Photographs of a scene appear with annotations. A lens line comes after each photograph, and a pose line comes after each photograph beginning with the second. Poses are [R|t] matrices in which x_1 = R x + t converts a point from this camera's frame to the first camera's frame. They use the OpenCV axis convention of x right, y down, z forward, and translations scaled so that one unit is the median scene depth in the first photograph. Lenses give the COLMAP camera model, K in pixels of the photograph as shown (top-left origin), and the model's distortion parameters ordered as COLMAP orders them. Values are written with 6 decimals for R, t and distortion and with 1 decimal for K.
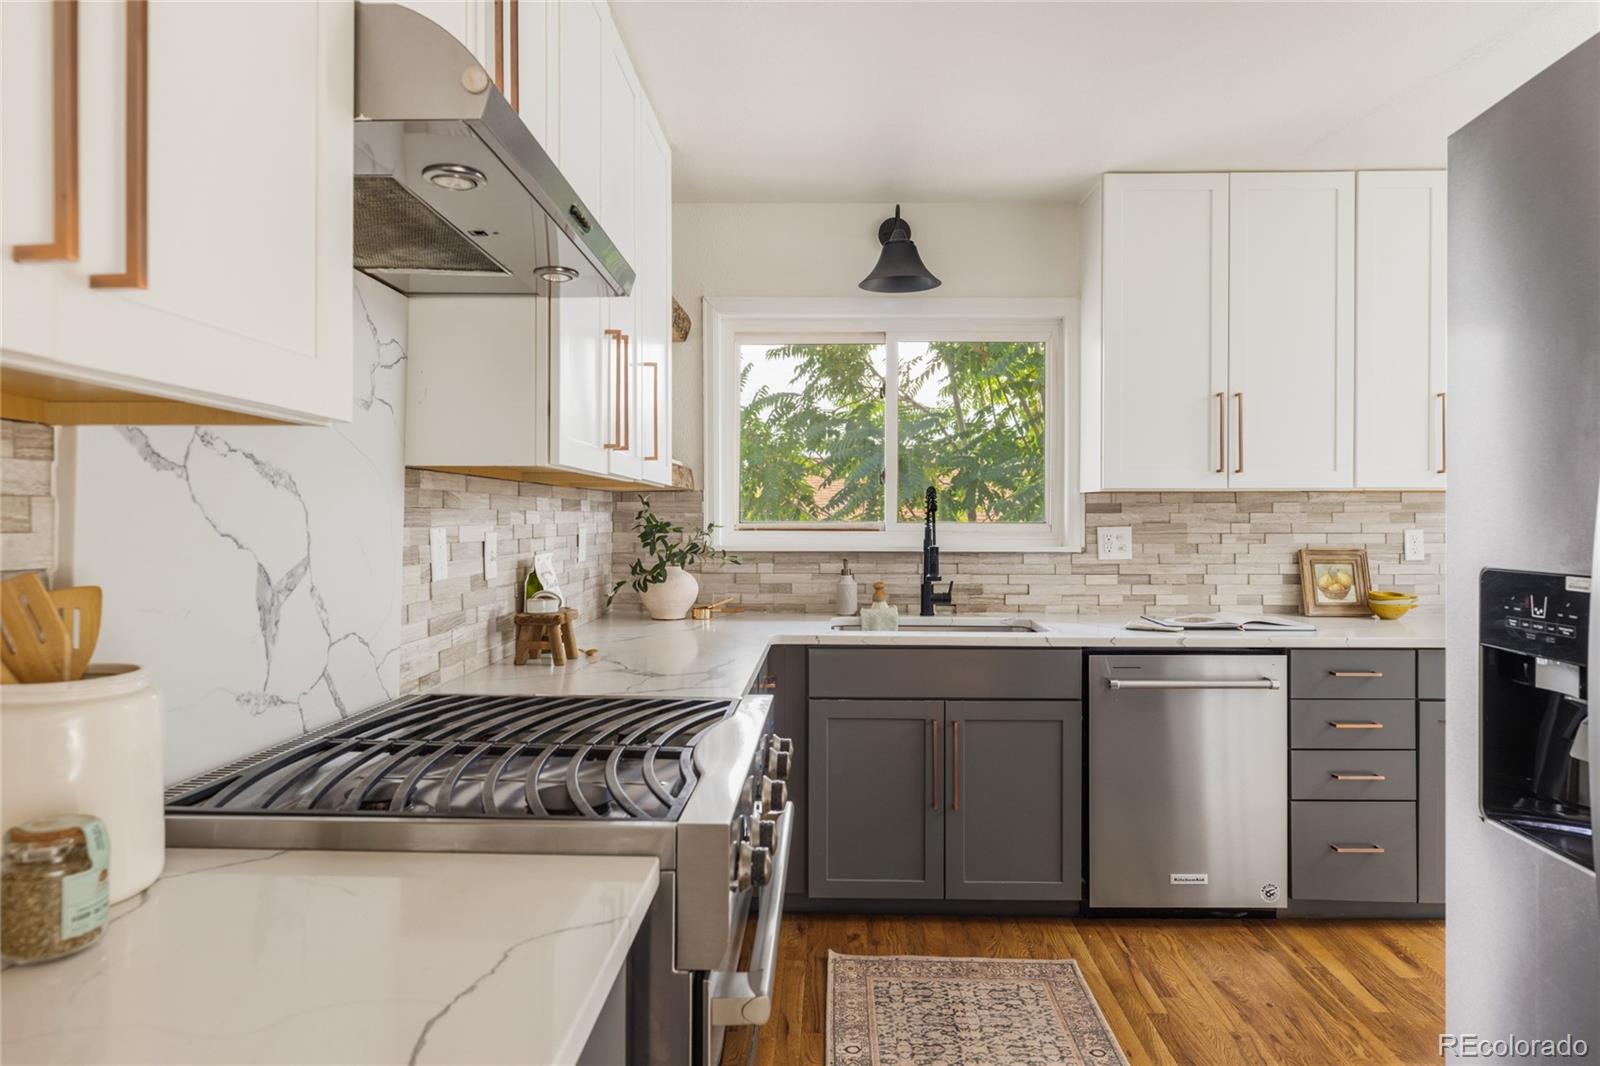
lens RADIAL K [[955.8, 0, 813.8], [0, 955.8, 523.4], [0, 0, 1]] dist [-0.006371, -0.001430]
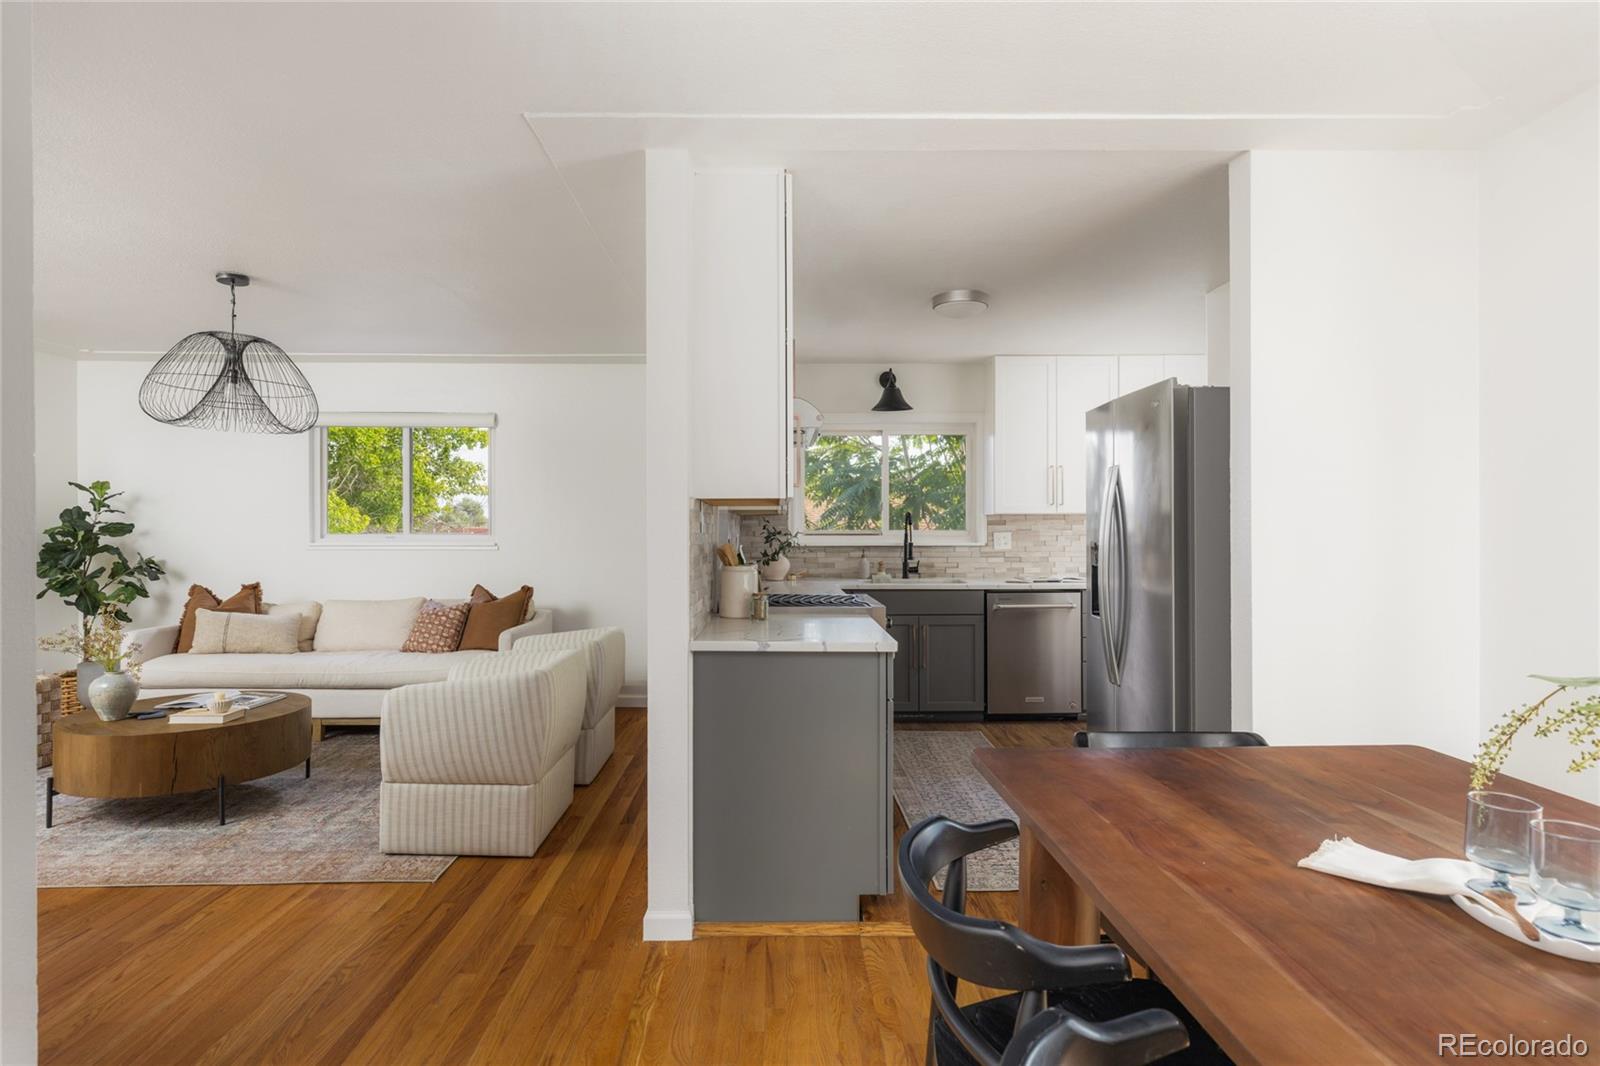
lens RADIAL K [[885.5, 0, 786.8], [0, 885.5, 535.6], [0, 0, 1]] dist [0.000771, -0.000004]
pose [[0.999358, -0.005097, 0.035468, -0.186728], [0.004991, 0.999983, 0.003071, 0.002641], [-0.035483, -0.002892, 0.999366, -0.787780]]
